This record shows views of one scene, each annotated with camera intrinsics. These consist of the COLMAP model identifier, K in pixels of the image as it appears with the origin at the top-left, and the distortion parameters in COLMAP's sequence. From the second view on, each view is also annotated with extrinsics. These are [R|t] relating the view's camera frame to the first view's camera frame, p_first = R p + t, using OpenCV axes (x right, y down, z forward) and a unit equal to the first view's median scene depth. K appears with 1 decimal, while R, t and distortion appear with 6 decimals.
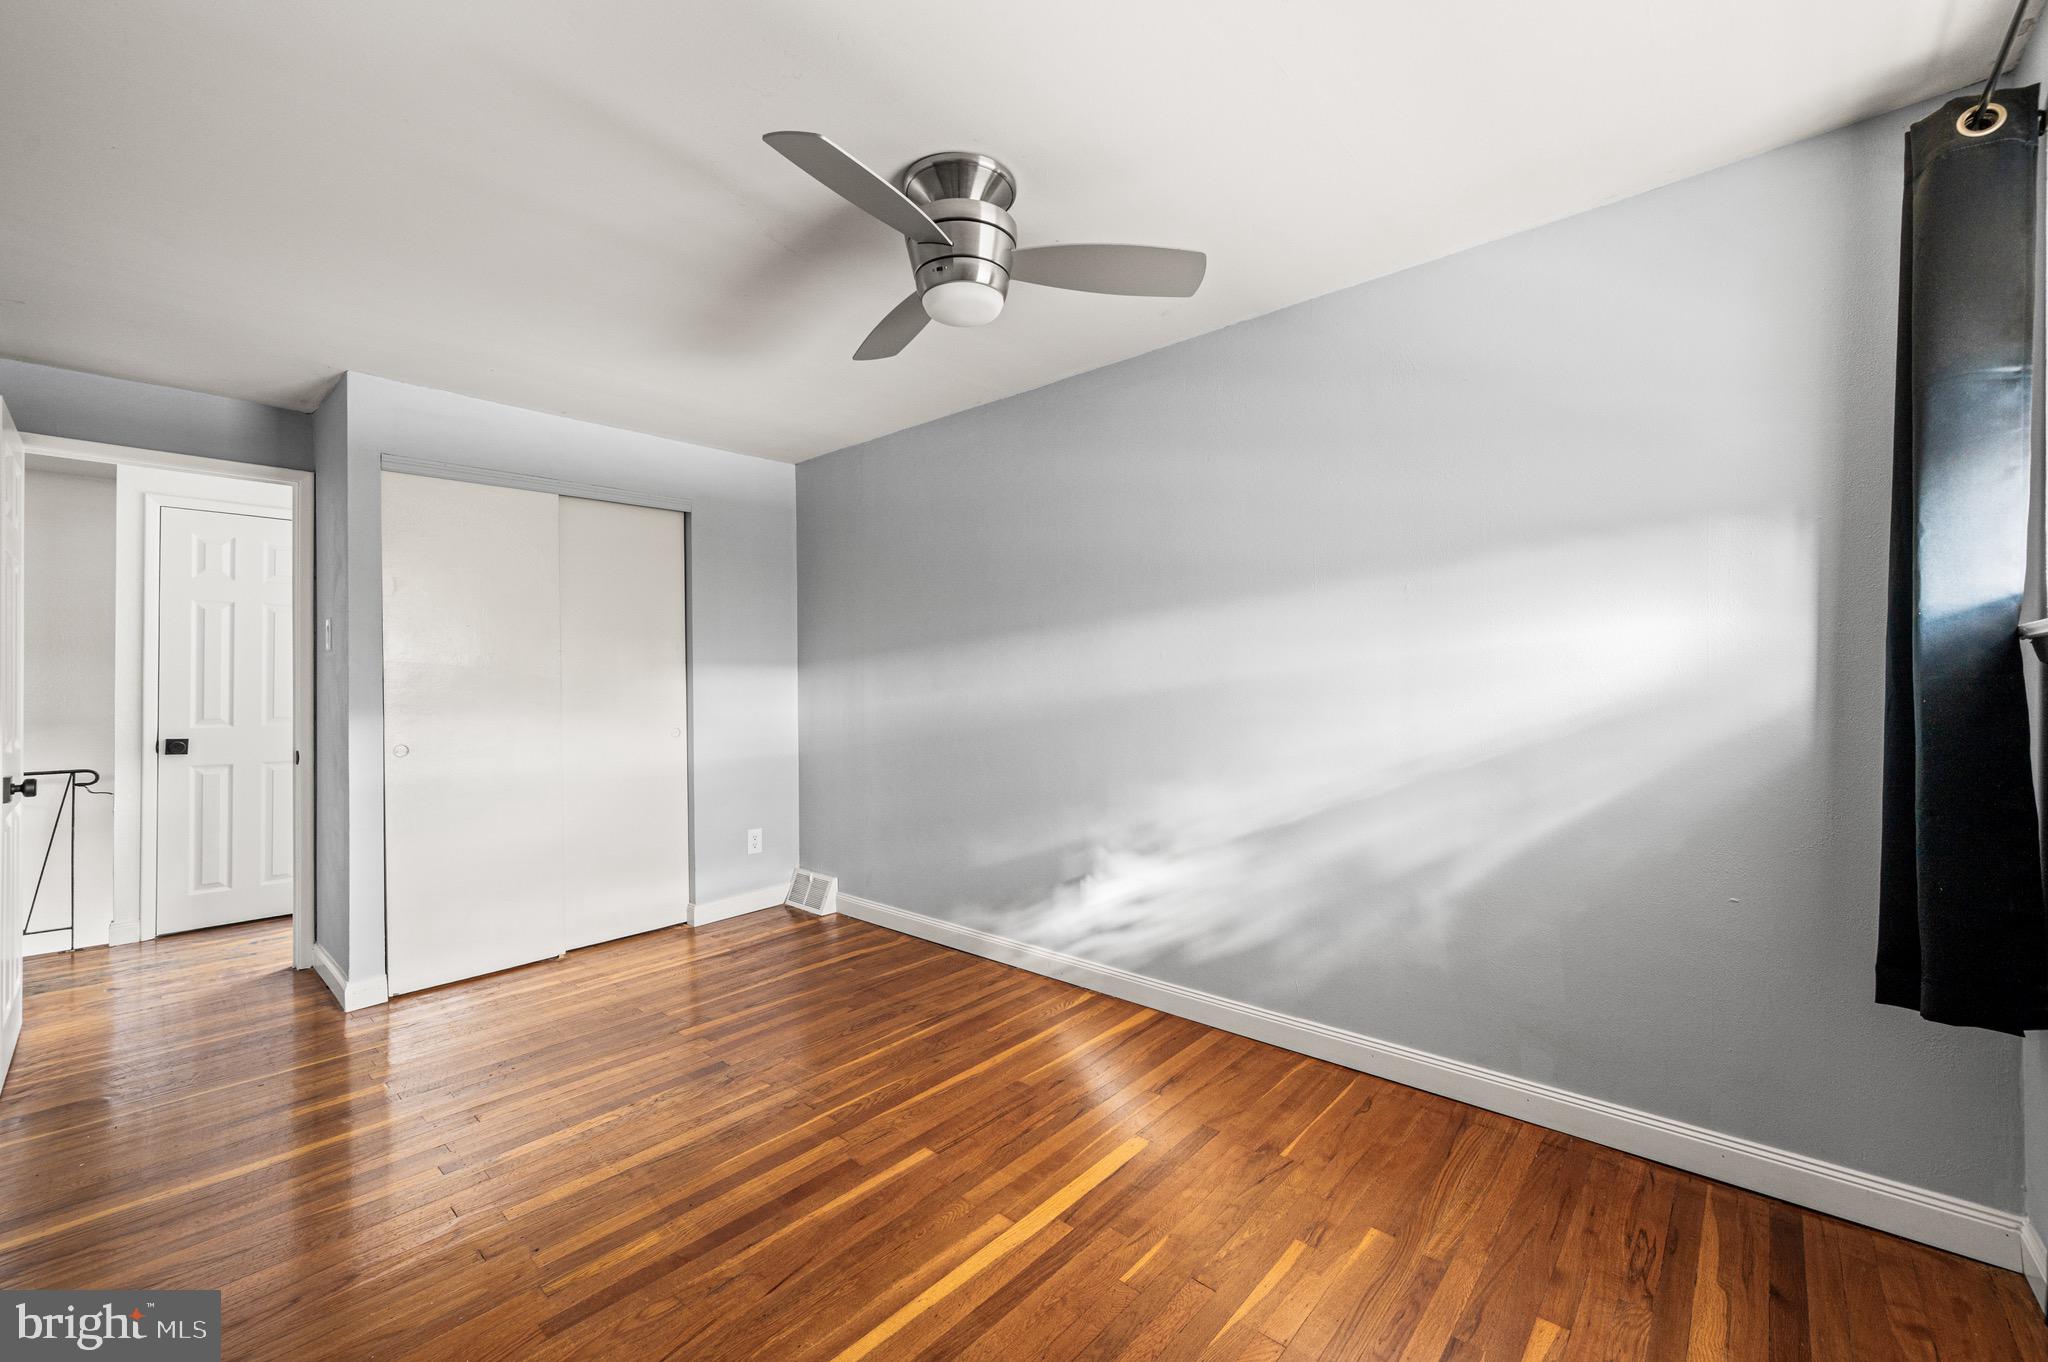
lens RADIAL K [[816.1, 0, 1031.3], [0, 816.1, 685.3], [0, 0, 1]] dist [-0.001044, -0.000118]
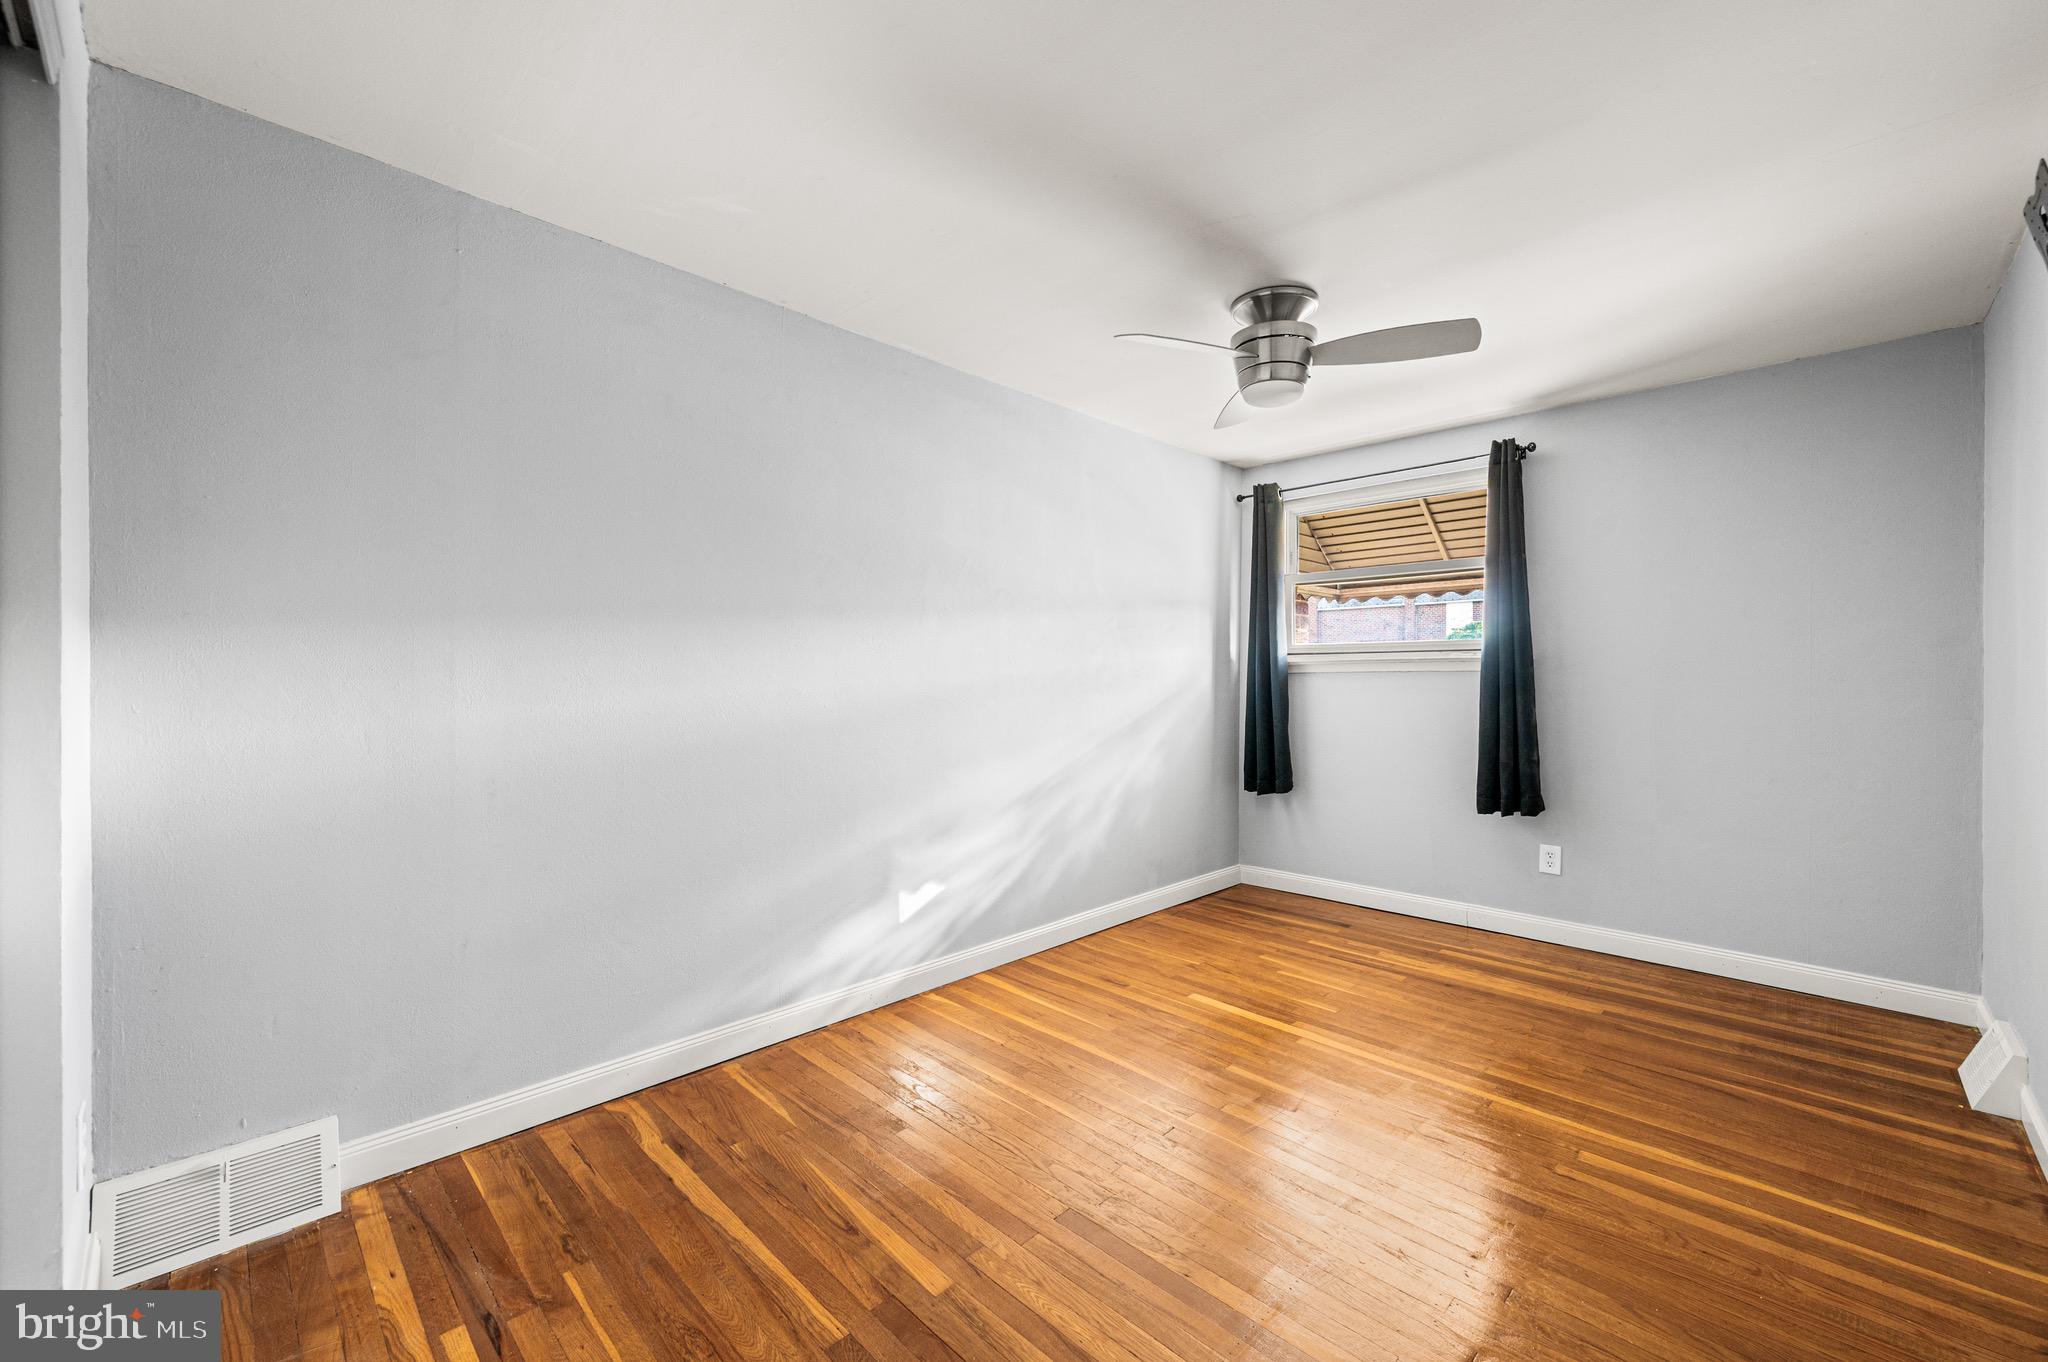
lens RADIAL K [[816.1, 0, 1031.3], [0, 816.1, 685.3], [0, 0, 1]] dist [-0.001044, -0.000118]
pose [[0.058242, -0.003435, 0.998297, -1.006468], [0.003729, 0.999988, 0.003224, 0.005206], [-0.998296, 0.003535, 0.058254, 0.920484]]
